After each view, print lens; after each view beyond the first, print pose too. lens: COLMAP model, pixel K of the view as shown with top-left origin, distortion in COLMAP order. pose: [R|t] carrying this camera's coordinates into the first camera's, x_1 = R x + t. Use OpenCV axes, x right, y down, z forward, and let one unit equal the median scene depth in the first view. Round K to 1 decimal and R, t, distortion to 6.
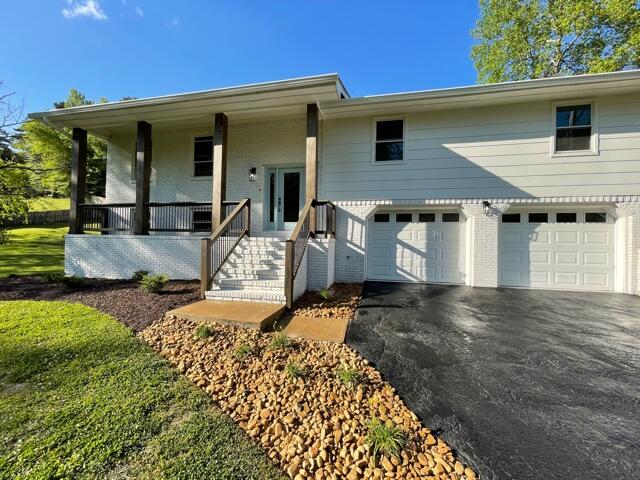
lens RADIAL K [[256.5, 0, 320.0], [0, 256.5, 240.0], [0, 0, 1]] dist [0.001121, 0.000081]
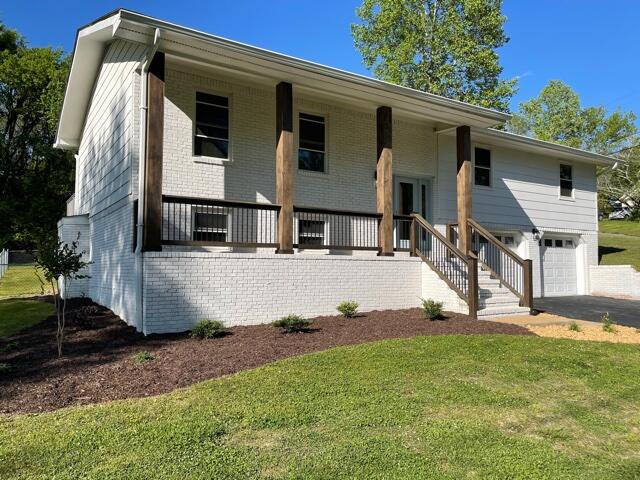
lens RADIAL K [[483.4, 0, 320.0], [0, 483.4, 240.0], [0, 0, 1]] dist [0.024378, -0.001144]
pose [[0.694644, 0.048104, 0.717743, -1.755142], [0.051961, 0.991800, -0.116760, 0.128978], [-0.717474, 0.118401, 0.686449, 0.122750]]
